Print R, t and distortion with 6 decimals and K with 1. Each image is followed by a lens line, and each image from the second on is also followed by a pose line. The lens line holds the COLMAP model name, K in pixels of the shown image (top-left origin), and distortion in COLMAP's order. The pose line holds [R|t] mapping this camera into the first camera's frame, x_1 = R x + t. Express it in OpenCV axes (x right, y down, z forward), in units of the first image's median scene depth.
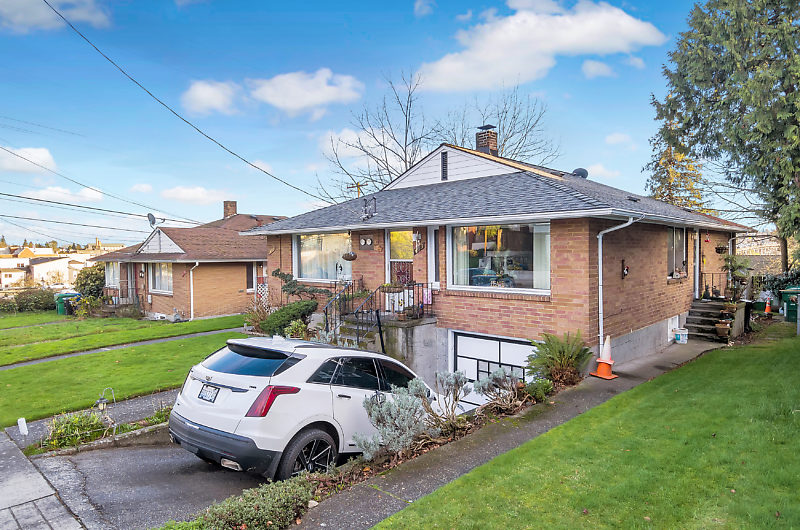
lens RADIAL K [[494.2, 0, 398.6], [0, 494.2, 271.6], [0, 0, 1]] dist [0.025843, -0.003070]
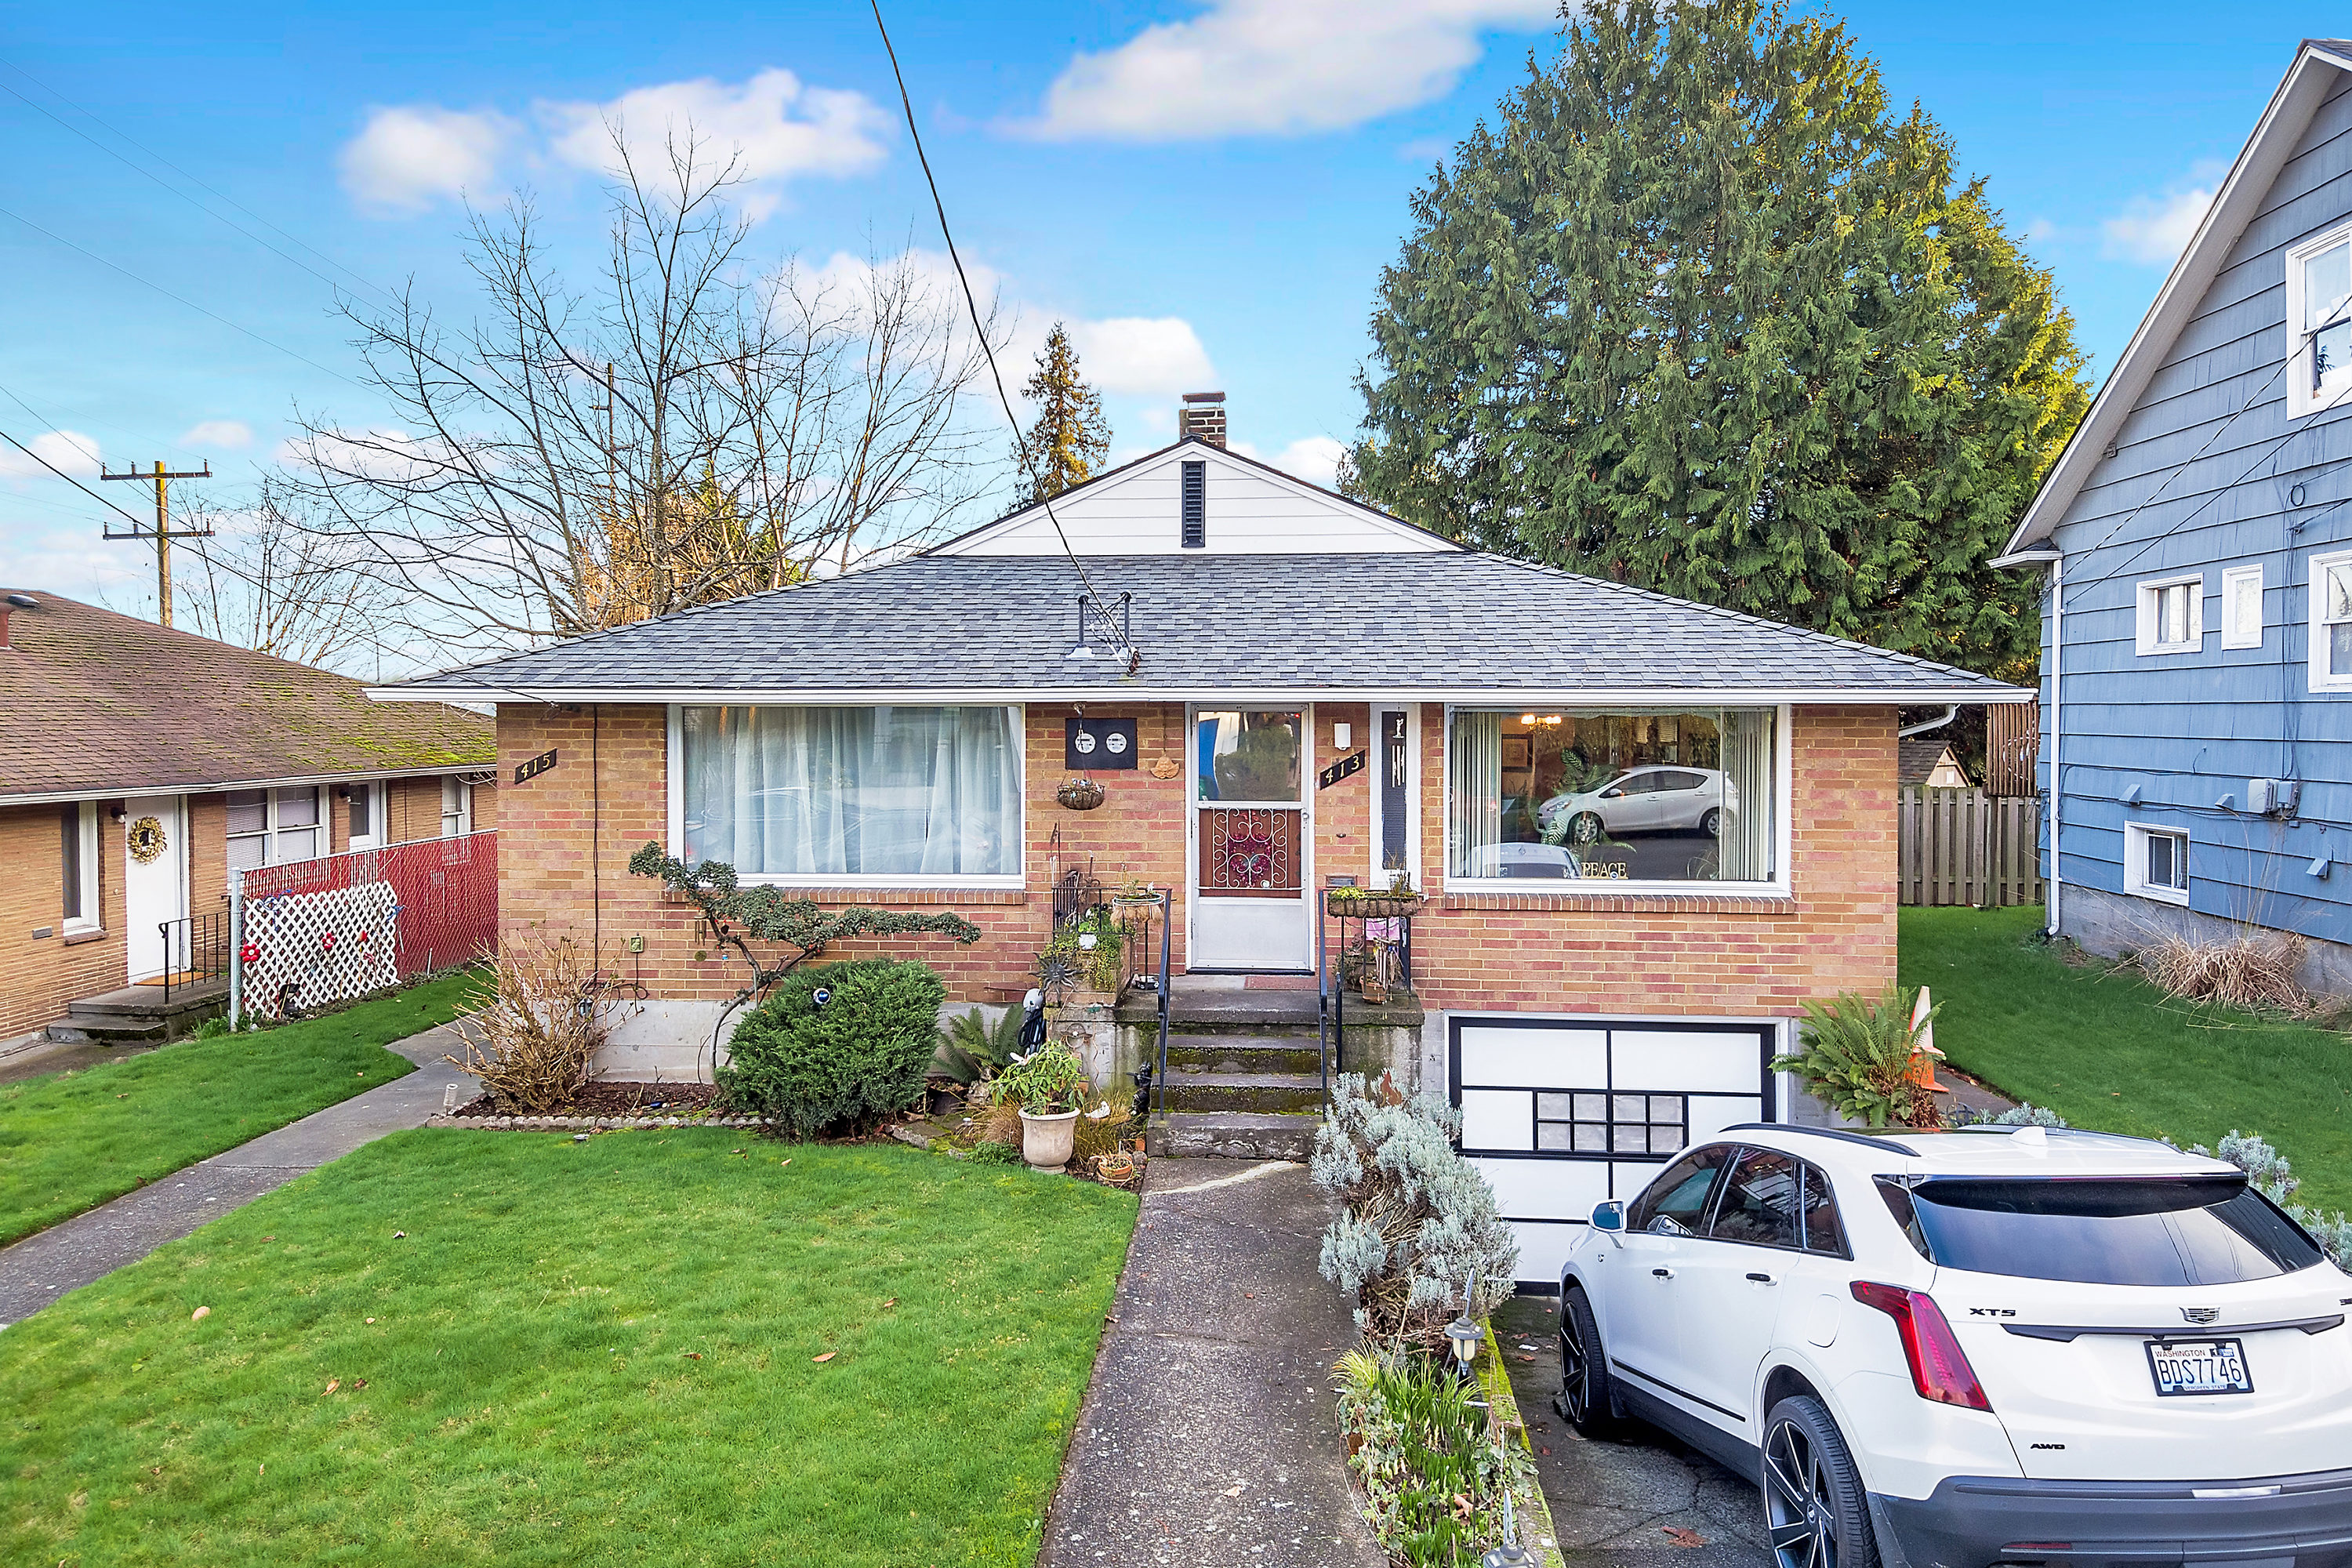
lens RADIAL K [[1453.0, 0, 1172.4], [0, 1453.0, 766.5], [0, 0, 1]] dist [0.025843, -0.003070]
pose [[0.782206, -0.007304, 0.622977, -0.664559], [0.015473, 0.999851, -0.007705, -0.045223], [-0.622827, 0.015666, 0.782202, 0.346446]]
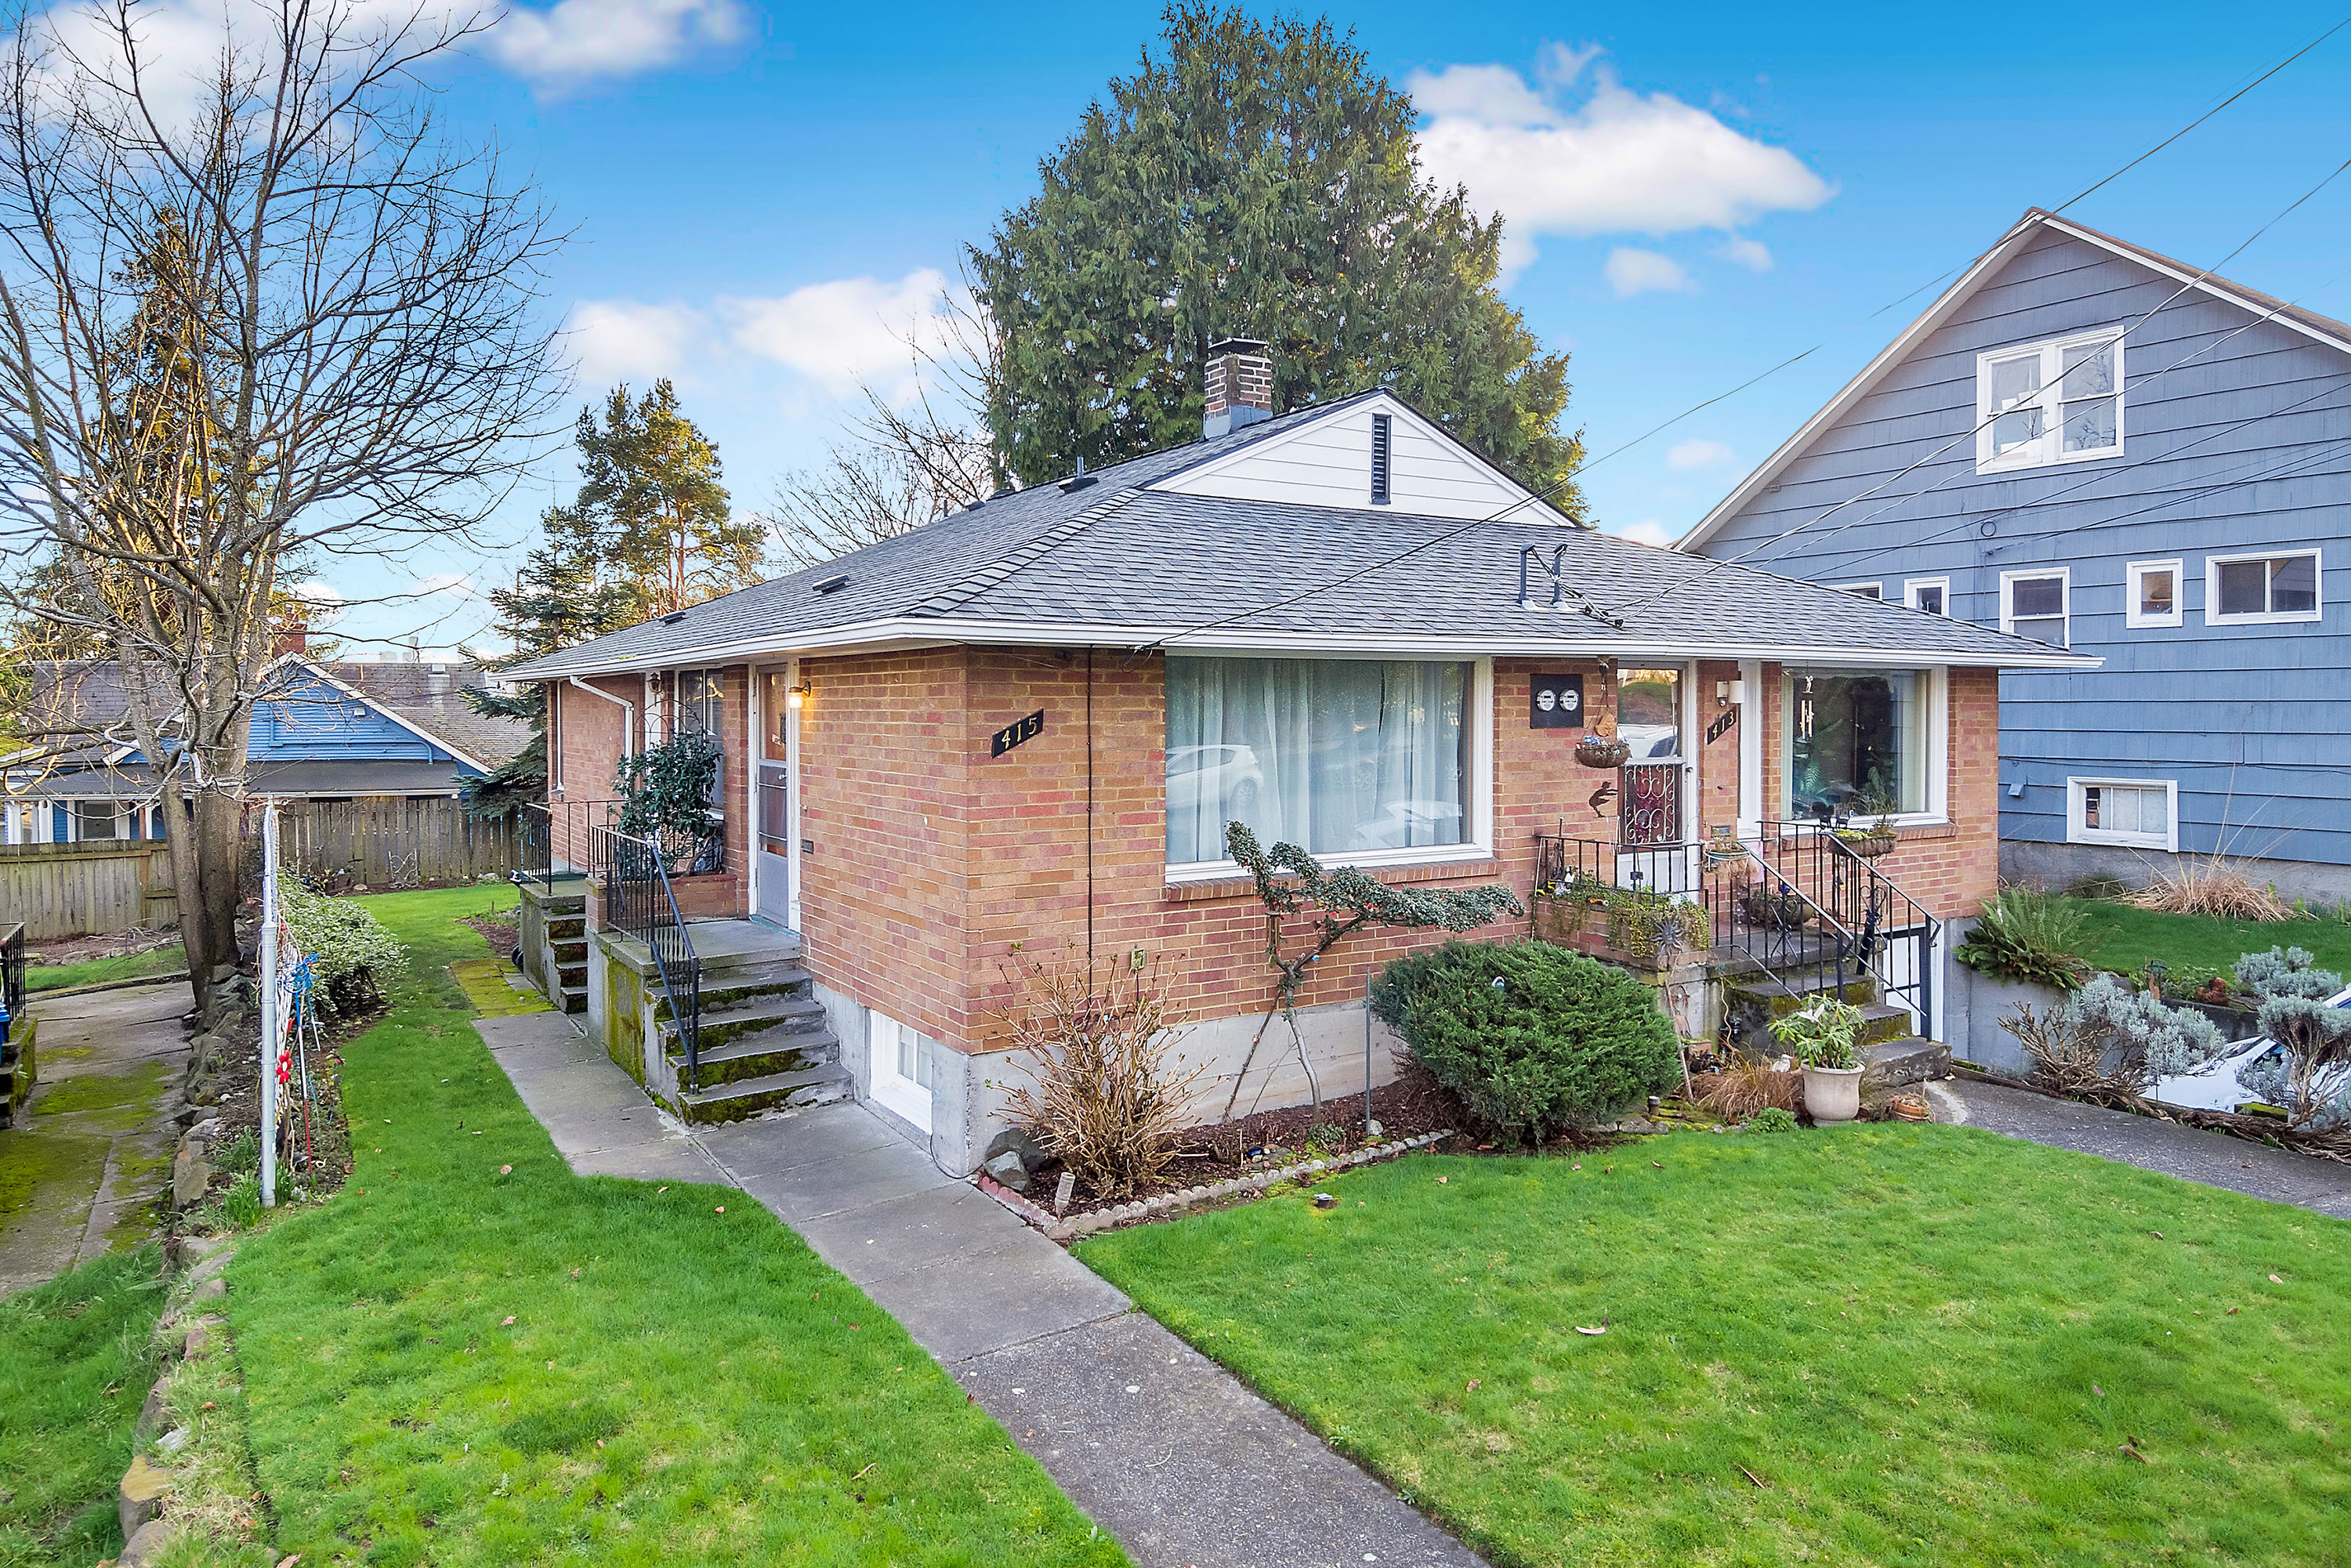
lens RADIAL K [[1452.3, 0, 1161.4], [0, 1452.3, 760.4], [0, 0, 1]] dist [0.025843, -0.003070]
pose [[0.277283, -0.022141, 0.960533, -1.079078], [0.039859, 0.999139, 0.011525, -0.051409], [-0.959961, 0.035090, 0.277927, 1.148008]]
